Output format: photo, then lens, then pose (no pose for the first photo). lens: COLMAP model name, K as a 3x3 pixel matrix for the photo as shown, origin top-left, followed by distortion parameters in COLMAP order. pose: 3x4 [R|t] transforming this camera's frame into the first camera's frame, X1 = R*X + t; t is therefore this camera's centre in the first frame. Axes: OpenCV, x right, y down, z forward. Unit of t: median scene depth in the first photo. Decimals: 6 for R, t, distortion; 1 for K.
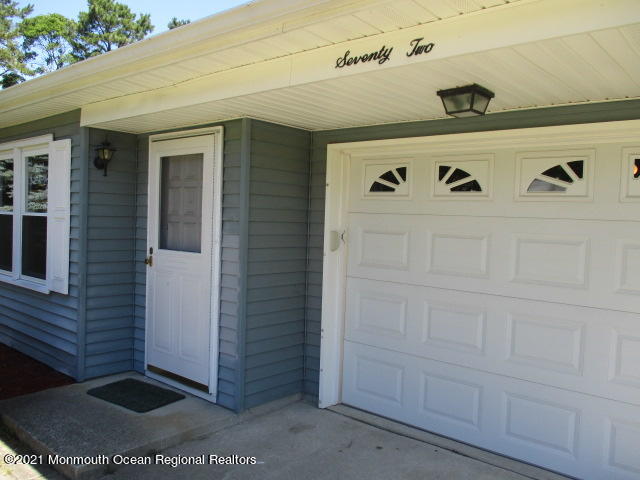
lens RADIAL K [[537.0, 0, 320.1], [0, 537.0, 241.8], [0, 0, 1]] dist [-0.003876, -0.012934]
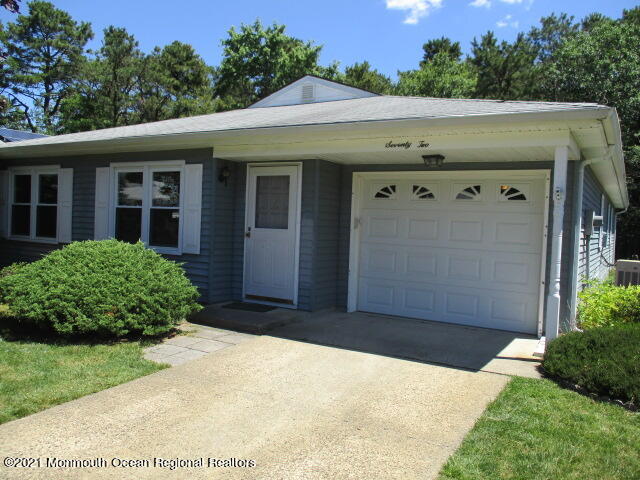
lens RADIAL K [[537.0, 0, 320.1], [0, 537.0, 239.1], [0, 0, 1]] dist [-0.003876, -0.012934]
pose [[0.985006, 0.001376, 0.172514, -0.419336], [0.000110, 0.999963, -0.008606, 0.069519], [-0.172519, 0.008496, 0.984970, -0.826086]]
